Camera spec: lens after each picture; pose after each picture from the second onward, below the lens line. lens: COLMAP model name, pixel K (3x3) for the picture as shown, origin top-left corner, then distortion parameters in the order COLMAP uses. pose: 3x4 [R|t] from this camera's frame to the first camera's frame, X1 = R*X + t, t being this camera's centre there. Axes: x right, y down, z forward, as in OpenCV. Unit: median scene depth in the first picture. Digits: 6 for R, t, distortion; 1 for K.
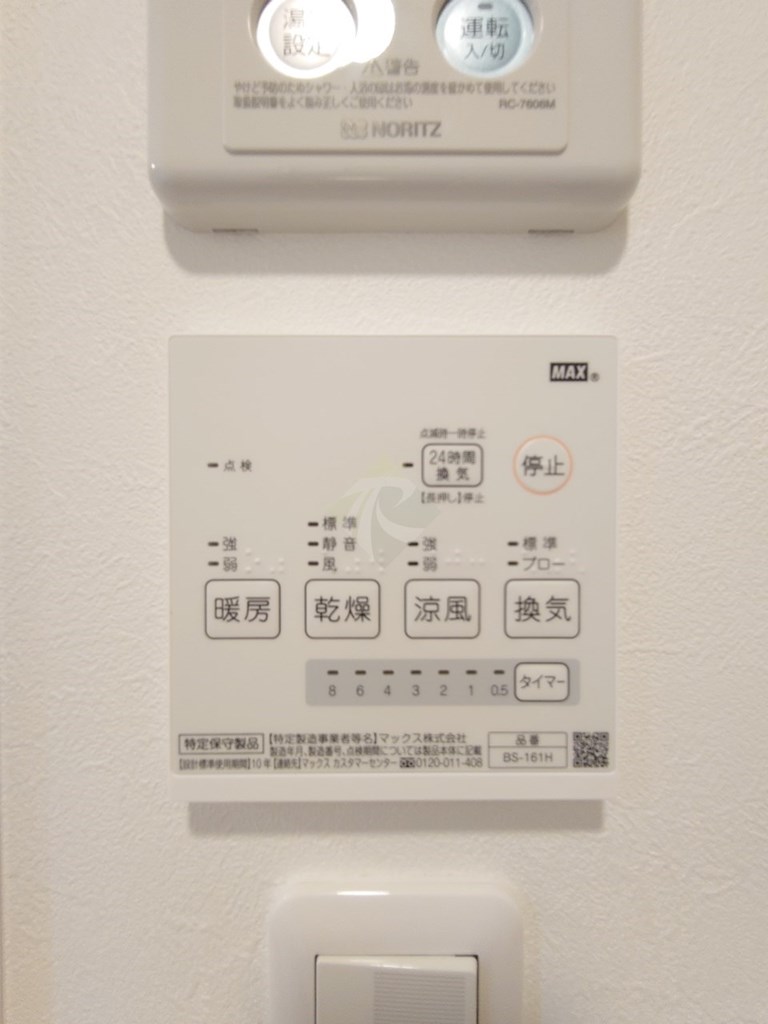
lens RADIAL K [[442.4, 0, 383.4], [0, 442.4, 518.4], [0, 0, 1]] dist [0.007260, -0.001852]
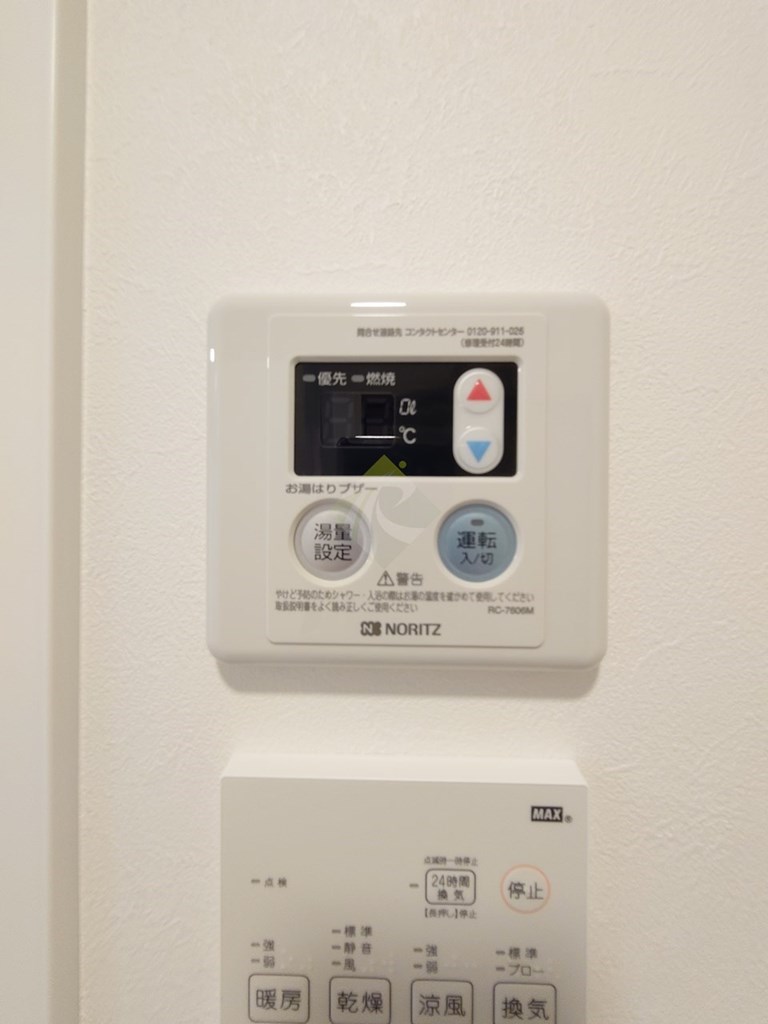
lens RADIAL K [[442.4, 0, 386.2], [0, 442.4, 512.3], [0, 0, 1]] dist [0.007260, -0.001852]
pose [[0.999483, 0.003348, -0.031987, 0.014829], [-0.003402, 0.999993, -0.001641, -1.145411], [0.031981, 0.001749, 0.999487, -0.229025]]
